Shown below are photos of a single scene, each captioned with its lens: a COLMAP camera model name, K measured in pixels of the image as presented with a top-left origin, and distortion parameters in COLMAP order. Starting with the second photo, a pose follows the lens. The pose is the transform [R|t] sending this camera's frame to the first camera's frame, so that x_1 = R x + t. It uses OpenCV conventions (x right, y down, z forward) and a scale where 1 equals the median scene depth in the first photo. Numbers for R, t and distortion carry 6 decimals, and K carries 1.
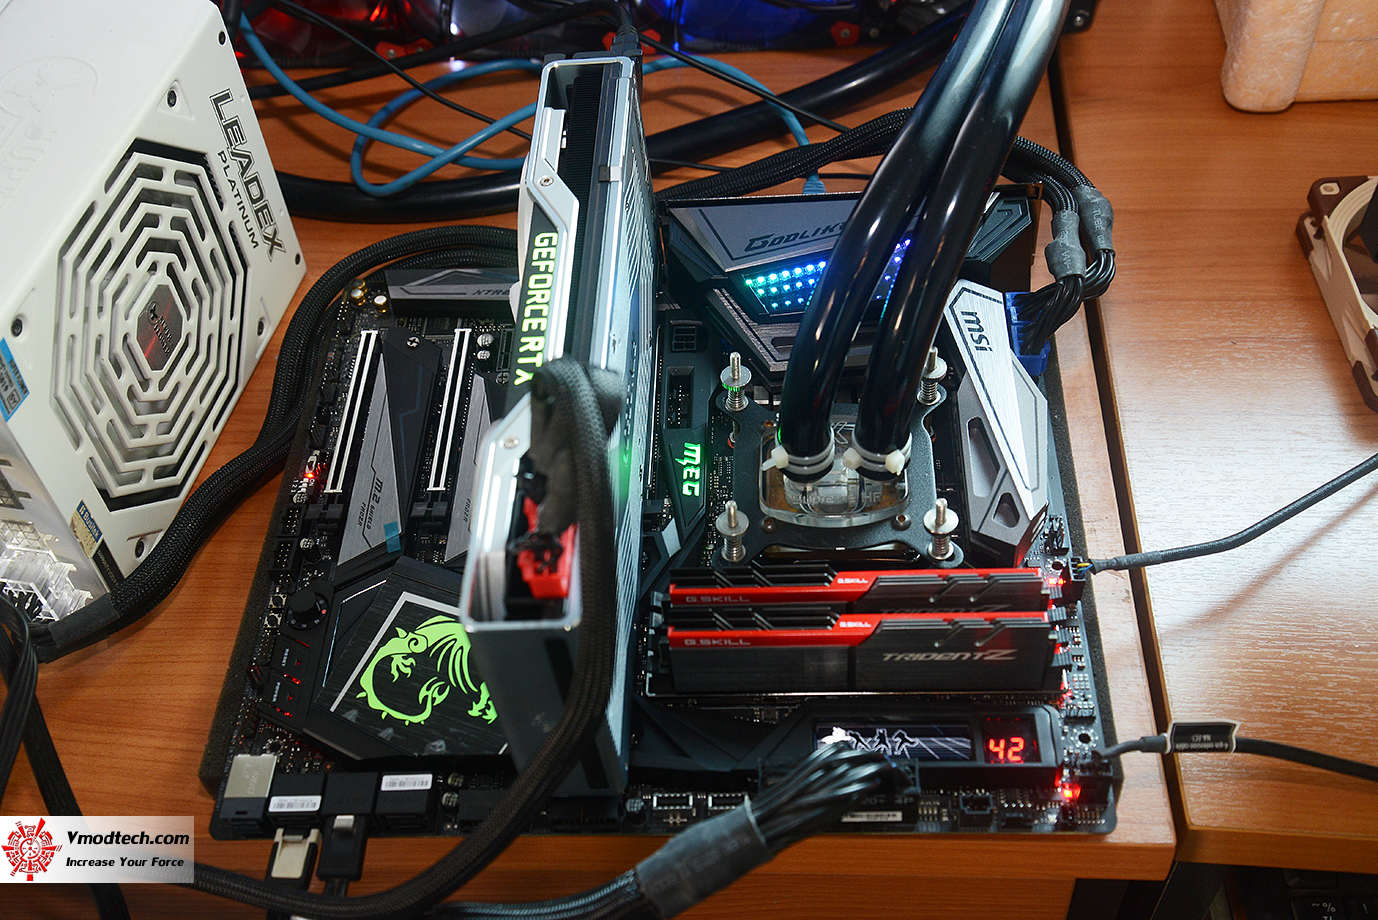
lens RADIAL K [[1544.4, 0, 688.9], [0, 1544.4, 460.2], [0, 0, 1]] dist [0.082651, 0.000000]
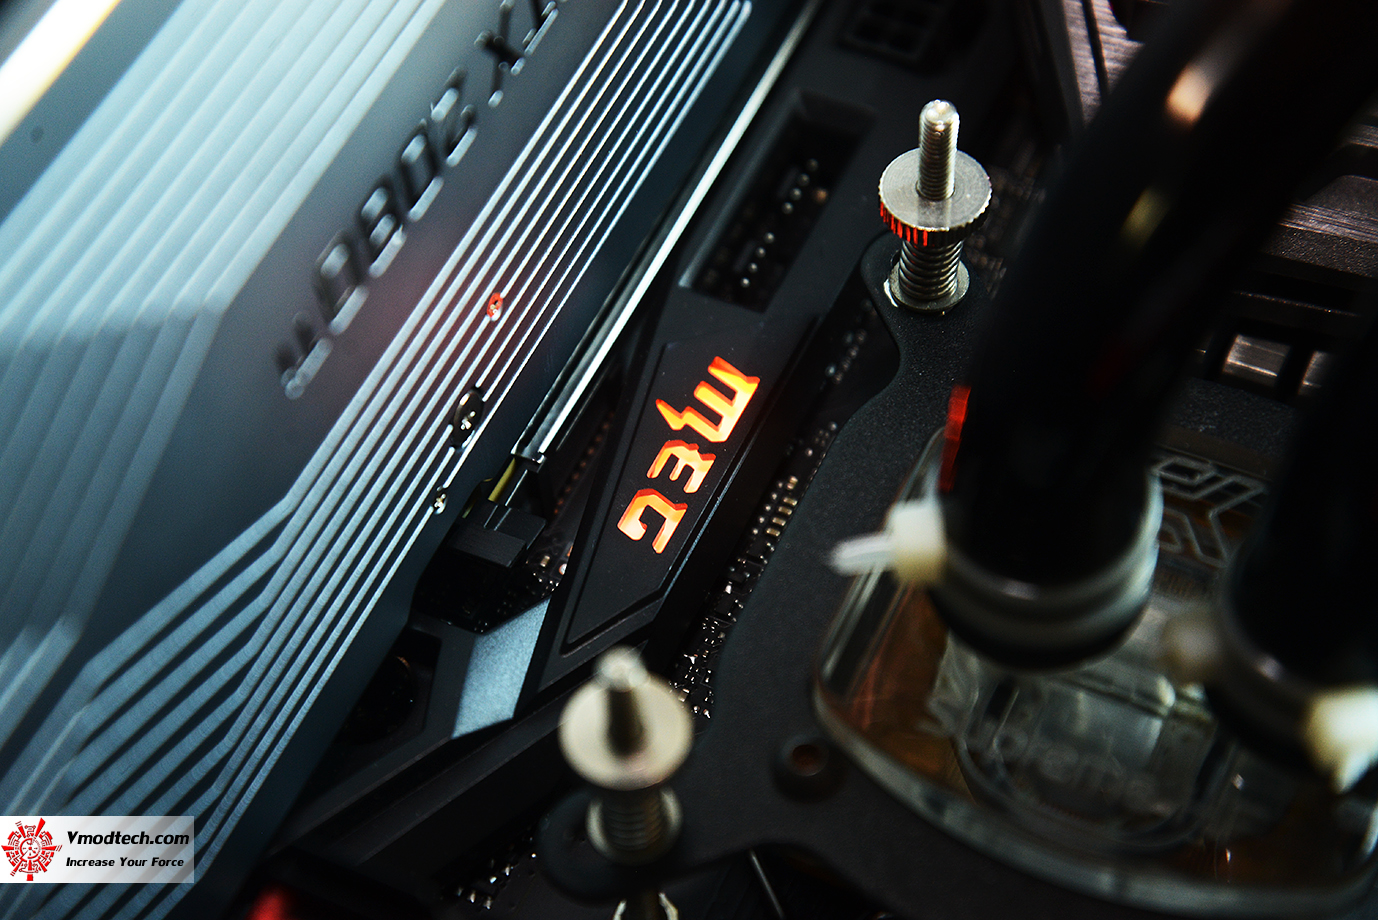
lens RADIAL K [[2636.7, 0, 687.4], [0, 2636.7, 462.6], [0, 0, 1]] dist [0.303167, 0.000000]
pose [[0.915329, 0.336523, -0.221190, 0.119674], [-0.312200, 0.939928, 0.138081, -0.064988], [0.254370, -0.057334, 0.965406, 0.576660]]
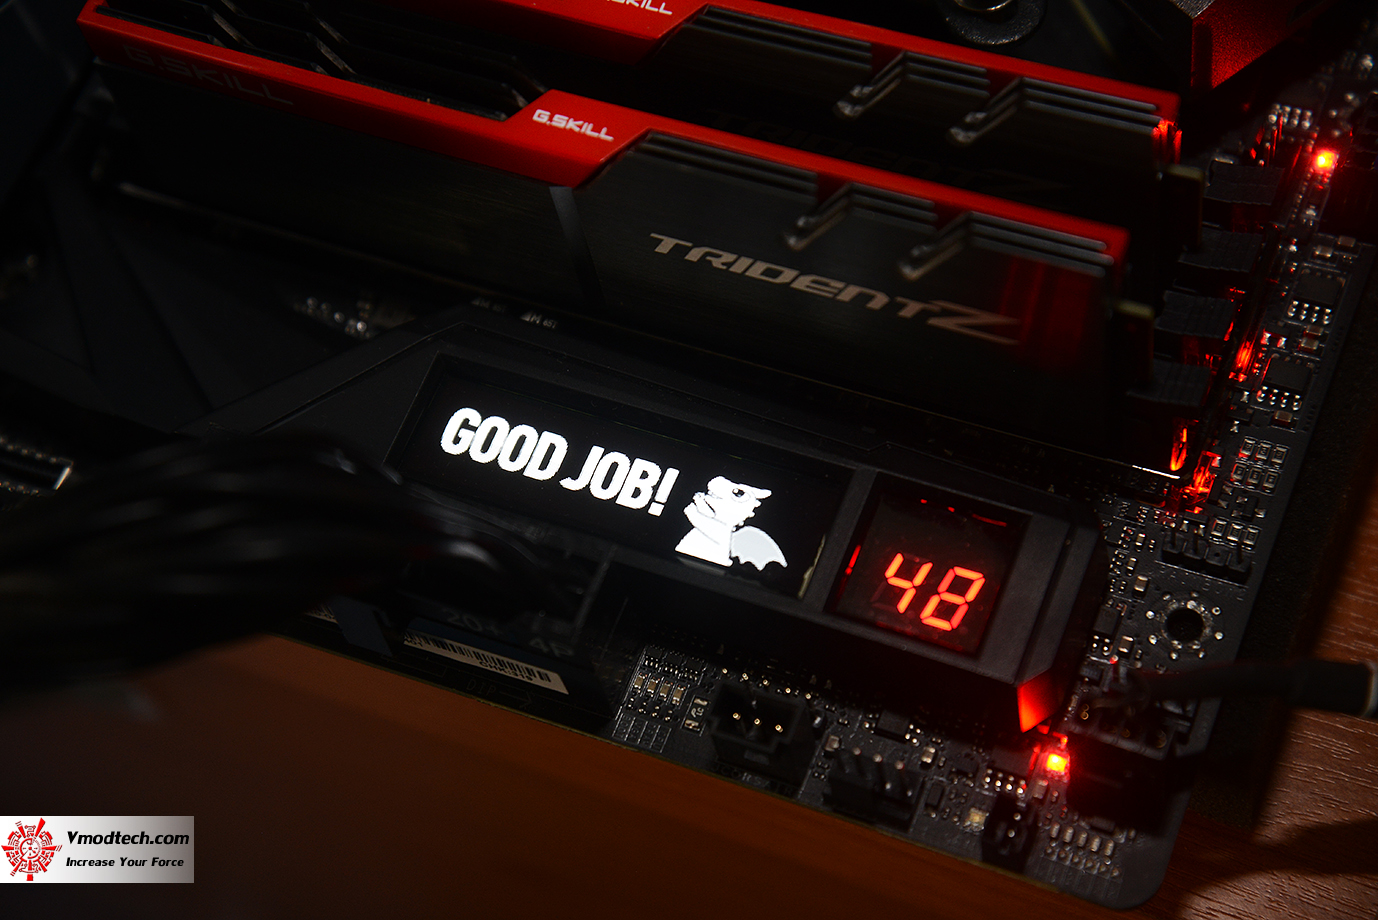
lens RADIAL K [[2636.7, 0, 691.4], [0, 2636.7, 458.2], [0, 0, 1]] dist [0.303167, 0.000000]
pose [[0.936434, 0.274240, -0.218822, 0.258862], [-0.213688, 0.940493, 0.264216, 0.015419], [0.278259, -0.200661, 0.939312, 0.420456]]
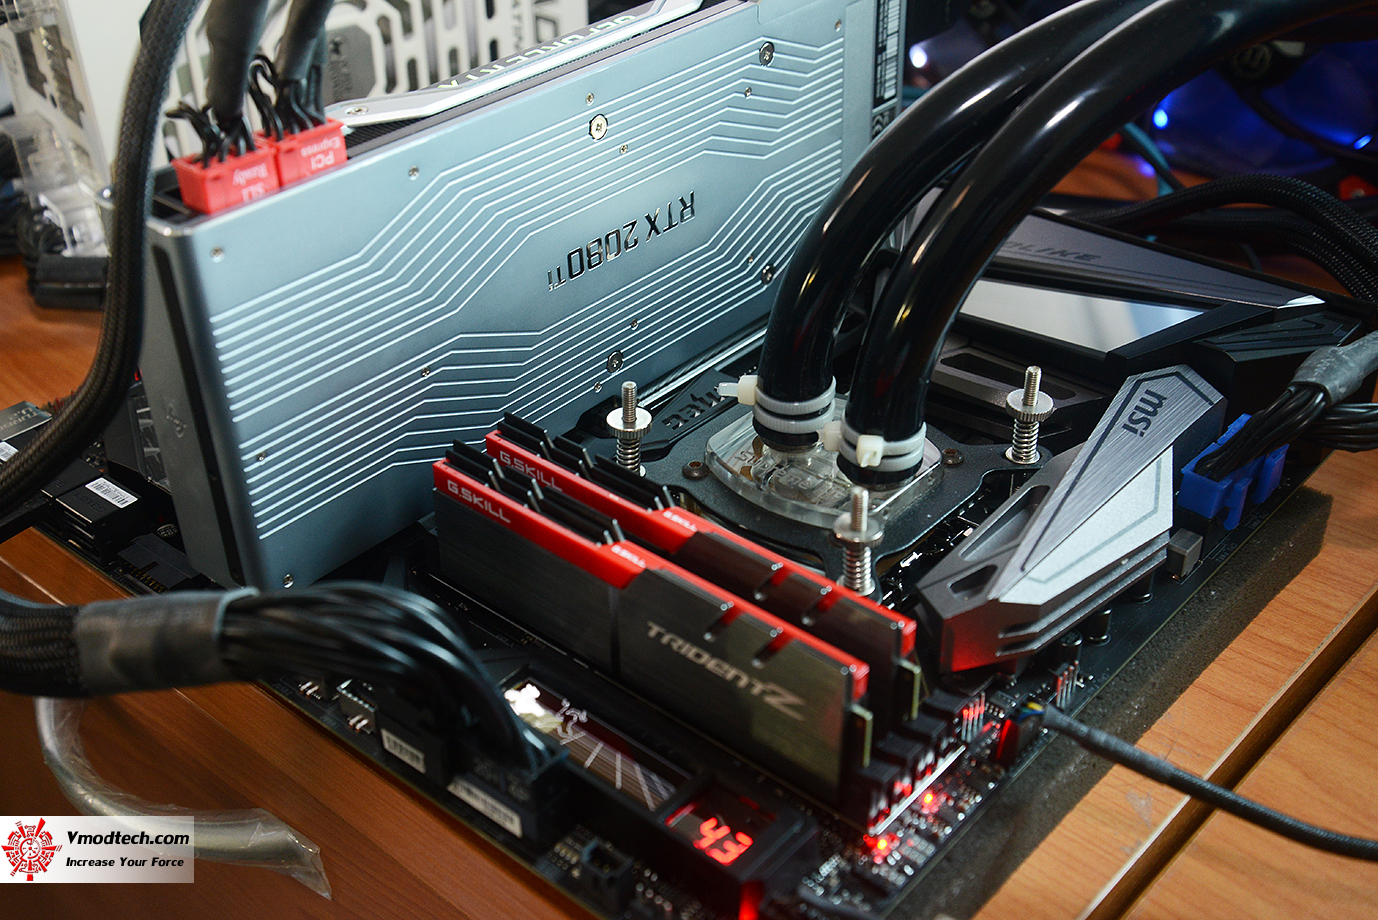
lens RADIAL K [[1595.9, 0, 681.3], [0, 1595.9, 461.2], [0, 0, 1]] dist [0.109507, 0.000000]
pose [[0.775795, 0.405240, -0.483655, 0.417505], [-0.511744, 0.852503, -0.106564, 0.124721], [0.369133, 0.330179, 0.868747, 0.358935]]
